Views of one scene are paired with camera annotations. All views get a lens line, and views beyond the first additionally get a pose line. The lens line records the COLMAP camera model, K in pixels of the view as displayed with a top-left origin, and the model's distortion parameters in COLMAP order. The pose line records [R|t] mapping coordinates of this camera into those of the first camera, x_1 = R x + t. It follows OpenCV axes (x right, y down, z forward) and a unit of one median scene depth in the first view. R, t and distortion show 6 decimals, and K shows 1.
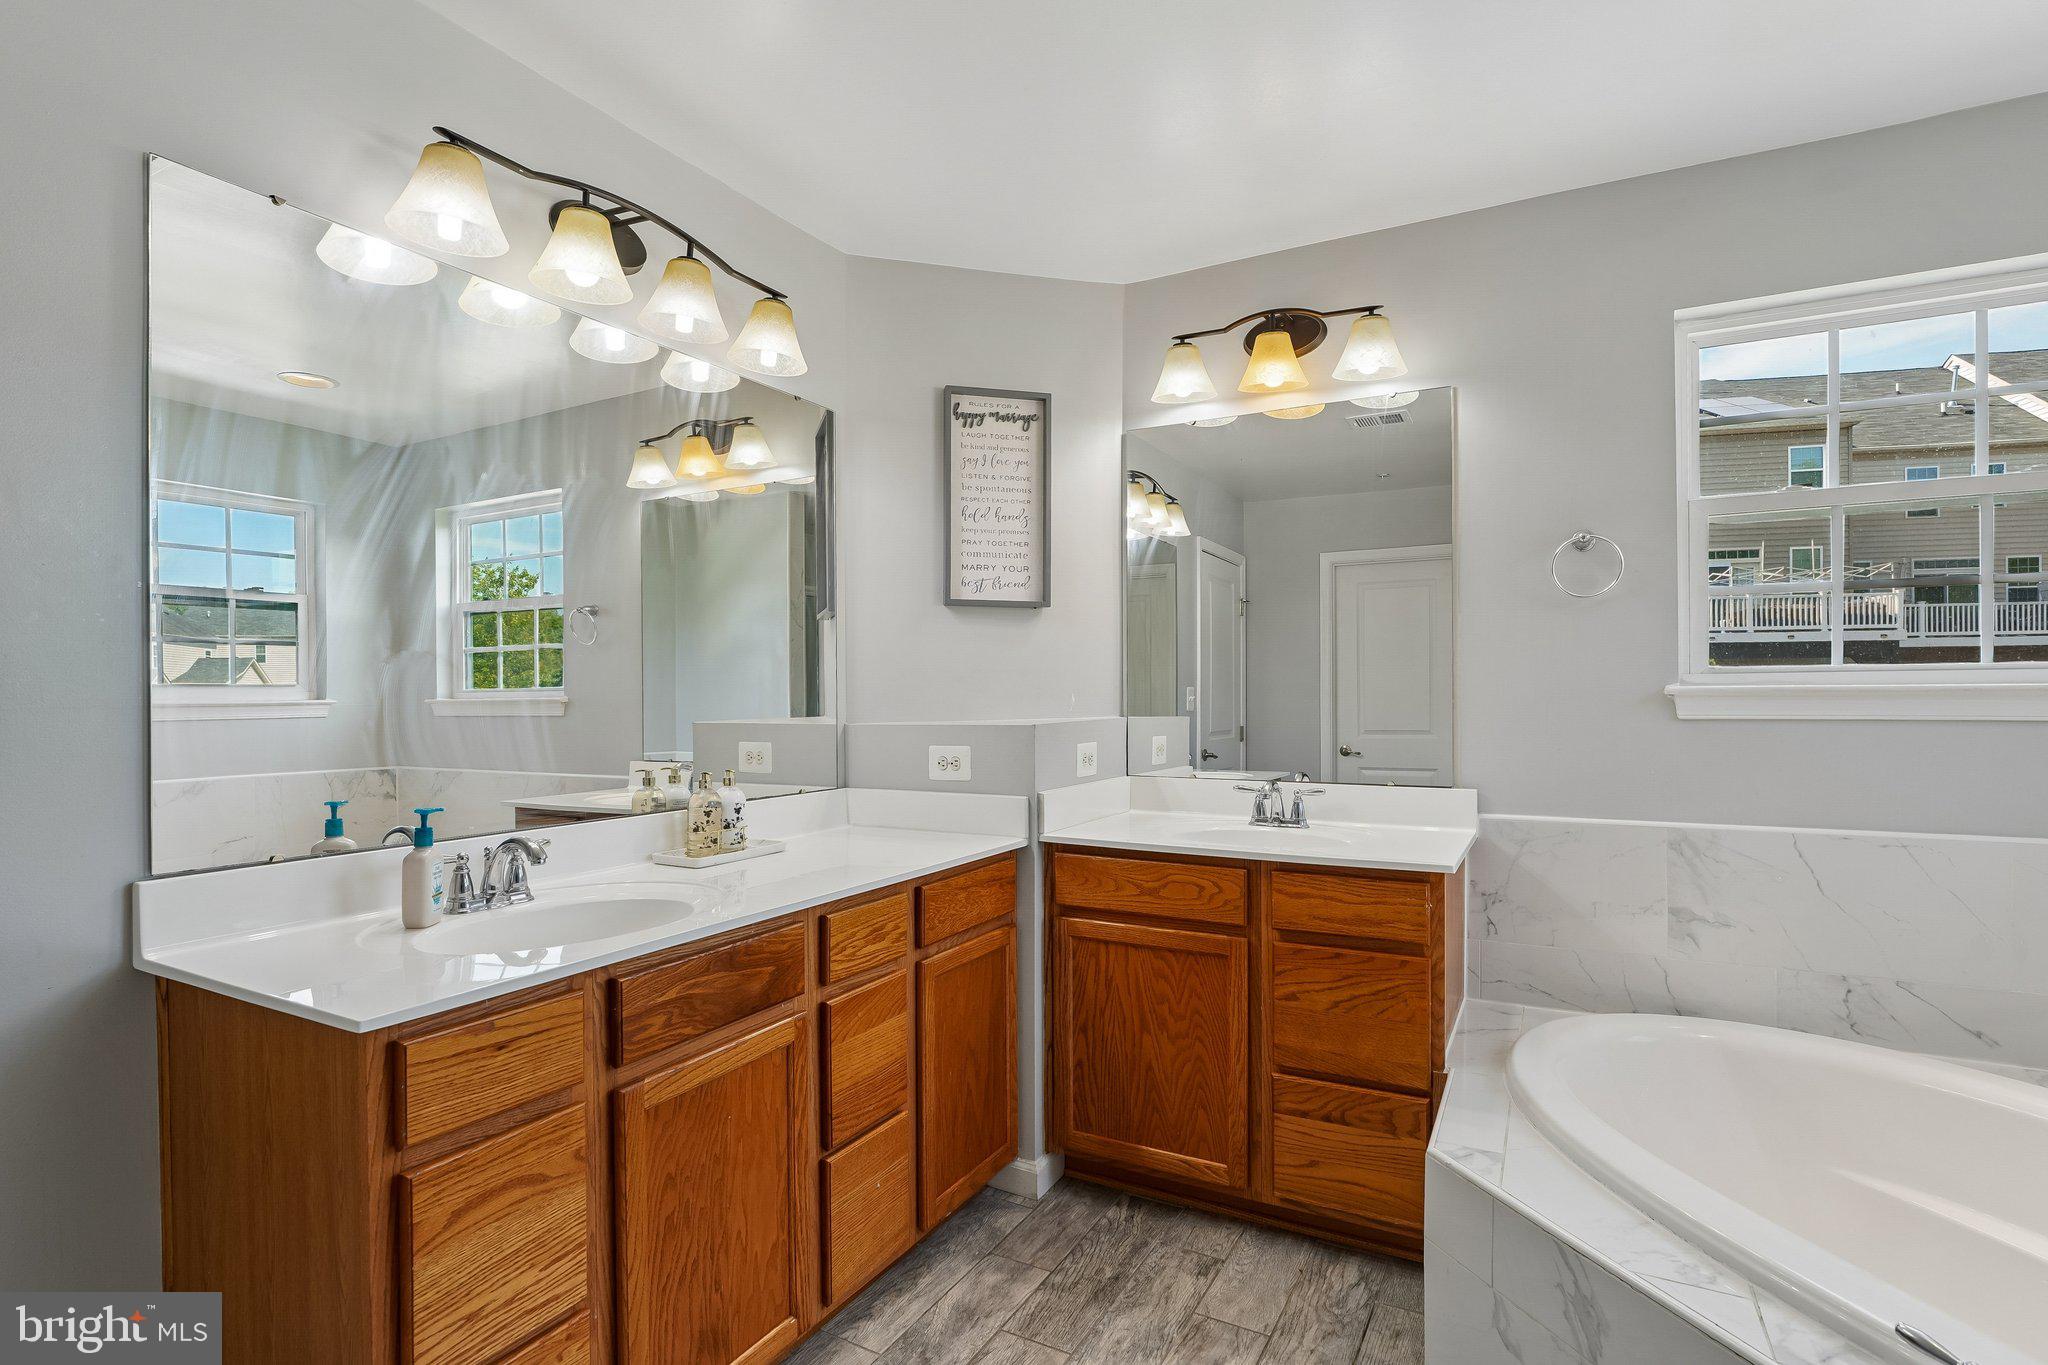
lens RADIAL K [[996.3, 0, 1020.3], [0, 996.3, 697.9], [0, 0, 1]] dist [-0.007417, -0.001456]
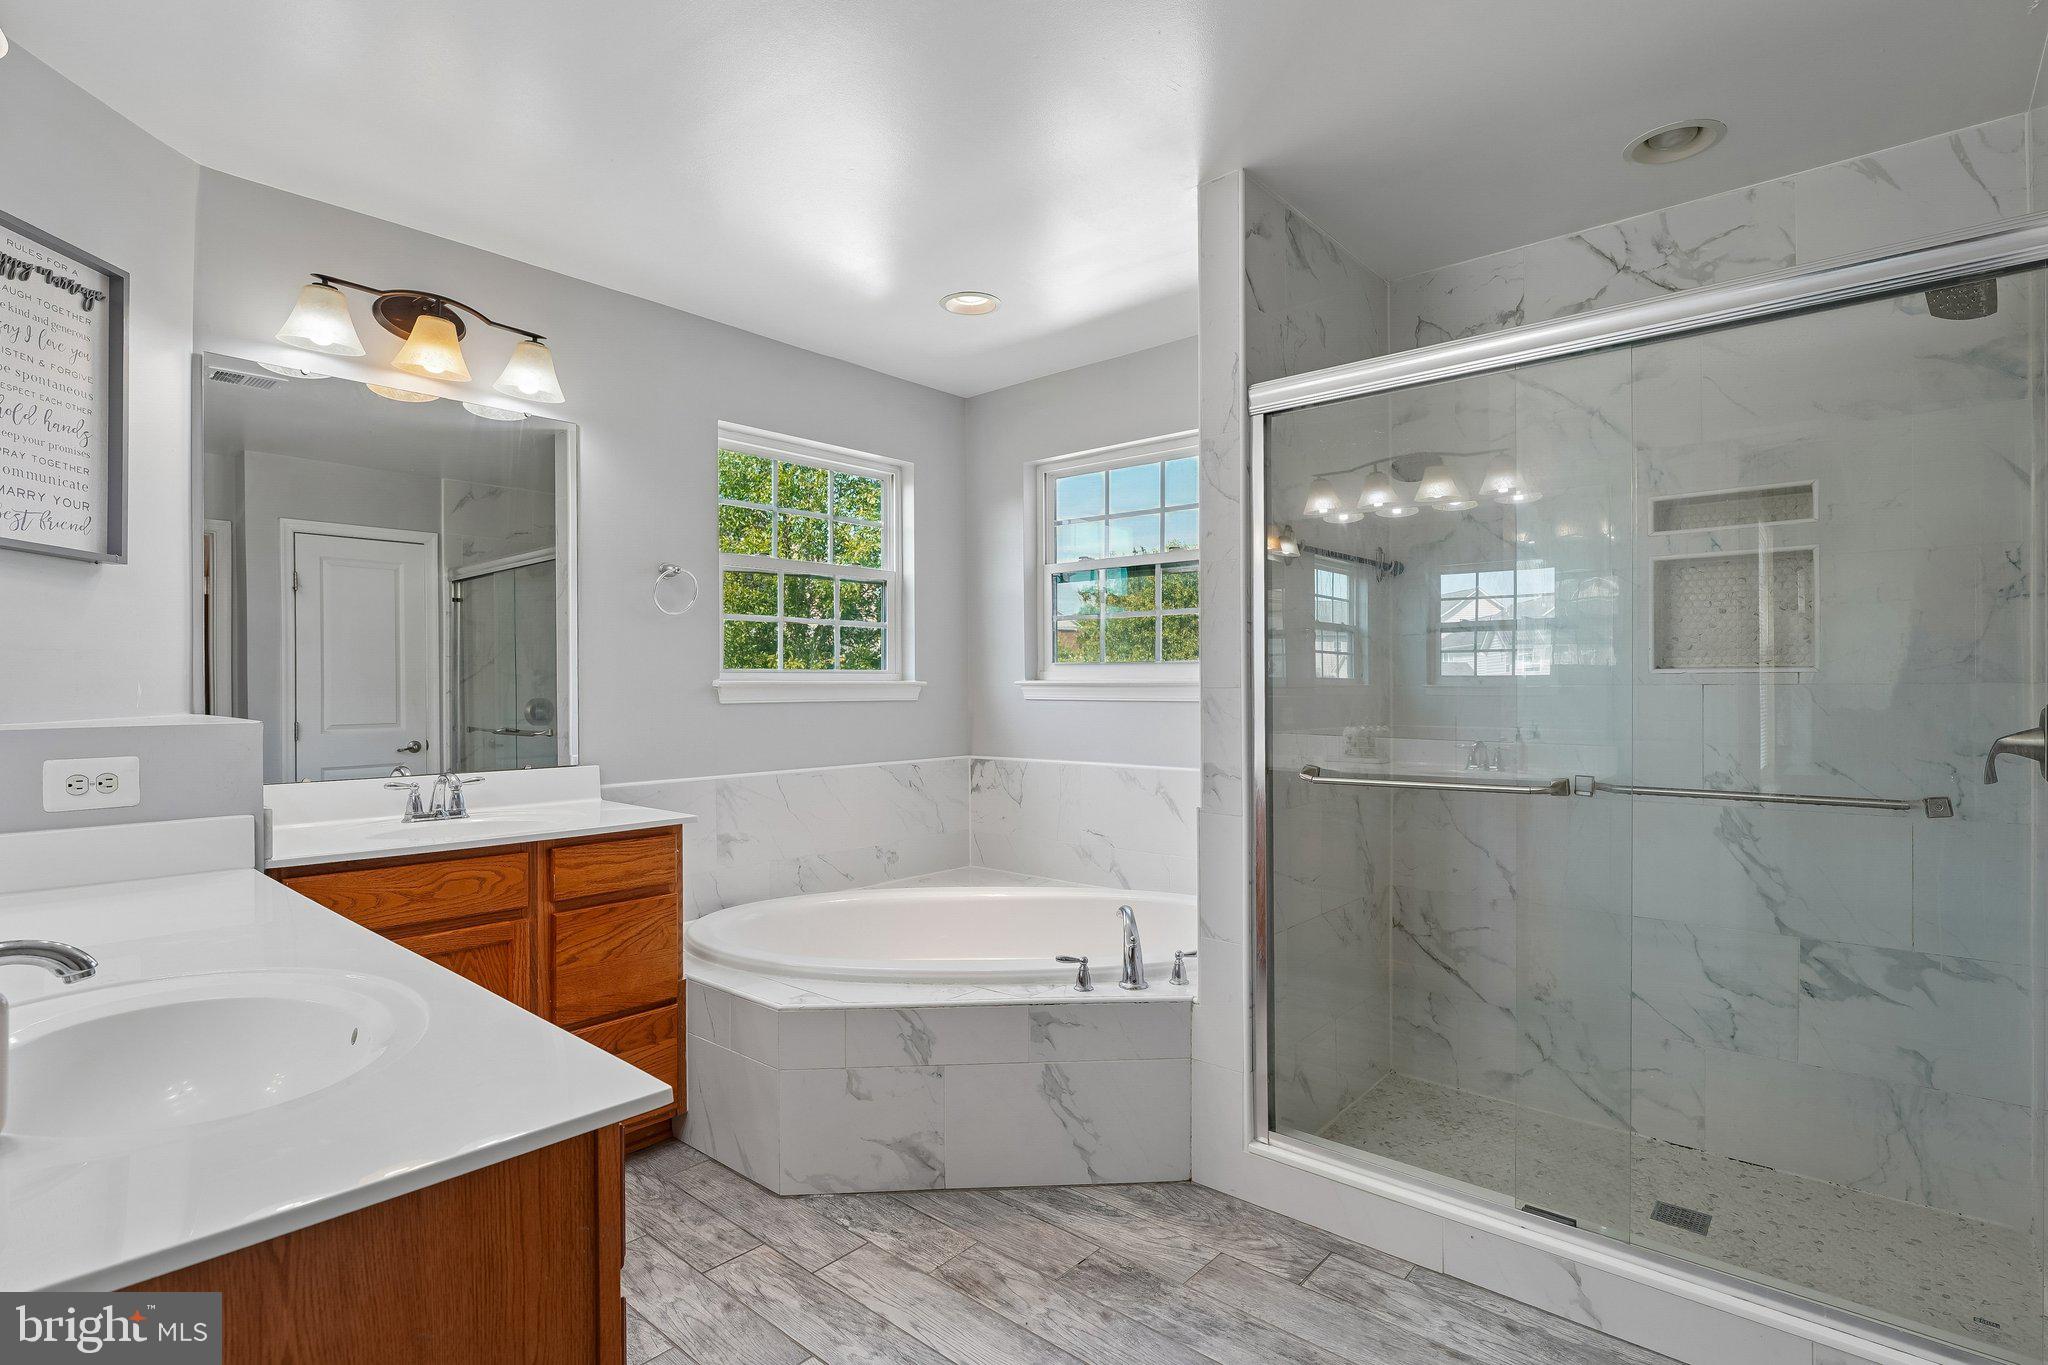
lens RADIAL K [[996.3, 0, 1014.1], [0, 996.3, 681.4], [0, 0, 1]] dist [-0.007417, -0.001456]
pose [[0.233530, 0.008555, 0.972312, -0.568778], [0.004969, 0.999938, -0.009991, 0.005138], [-0.972337, 0.007165, 0.233473, 0.219434]]
